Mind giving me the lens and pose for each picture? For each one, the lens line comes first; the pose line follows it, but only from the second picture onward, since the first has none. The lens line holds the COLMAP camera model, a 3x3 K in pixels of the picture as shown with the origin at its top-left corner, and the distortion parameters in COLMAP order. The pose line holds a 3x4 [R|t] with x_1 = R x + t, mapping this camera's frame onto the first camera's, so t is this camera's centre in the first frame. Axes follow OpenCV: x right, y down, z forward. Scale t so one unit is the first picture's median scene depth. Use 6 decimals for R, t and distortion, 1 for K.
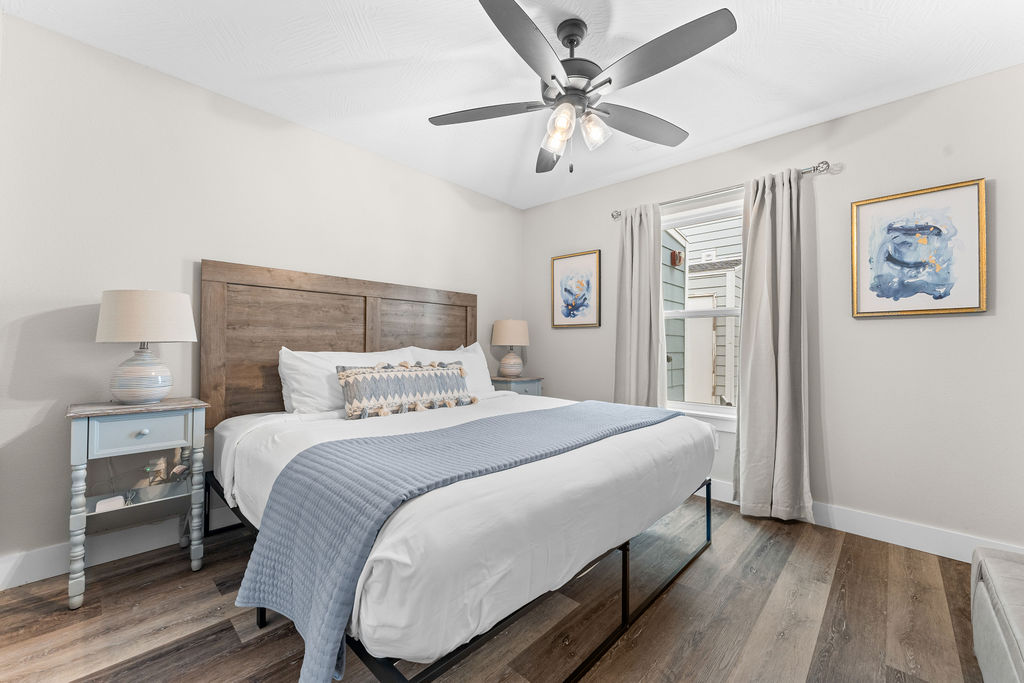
lens RADIAL K [[409.0, 0, 512.0], [0, 409.0, 341.5], [0, 0, 1]] dist [0.001497, 0.000151]
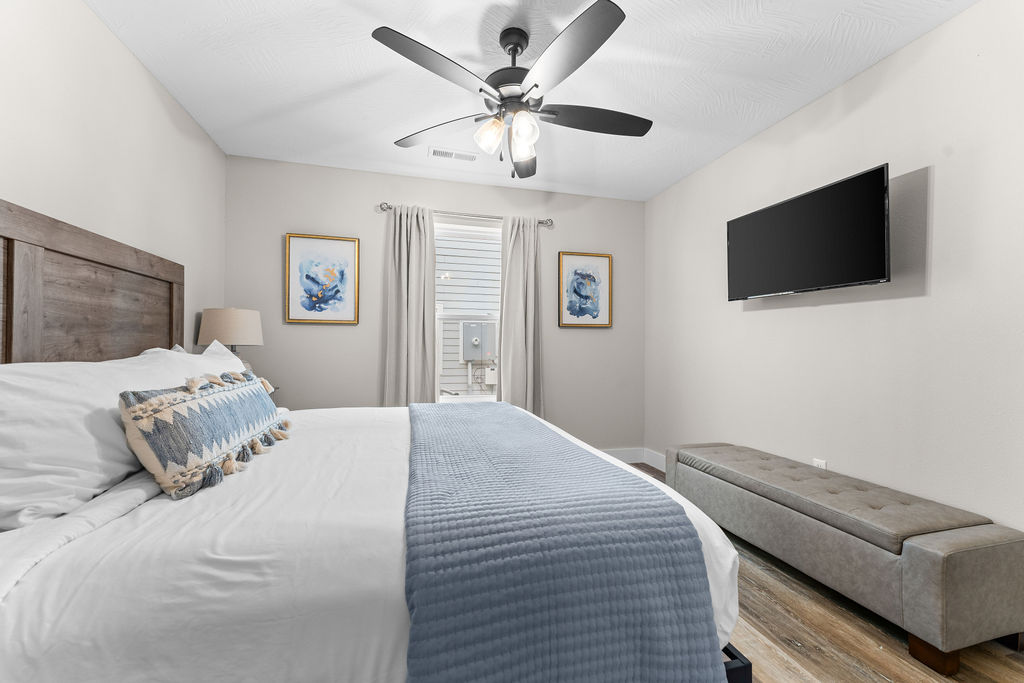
lens RADIAL K [[409.0, 0, 512.0], [0, 409.0, 341.5], [0, 0, 1]] dist [0.001497, 0.000151]
pose [[0.525806, 0.005132, 0.850589, -0.450805], [-0.010897, 0.999940, 0.000703, -0.002775], [-0.850535, -0.009639, 0.525830, 0.284410]]
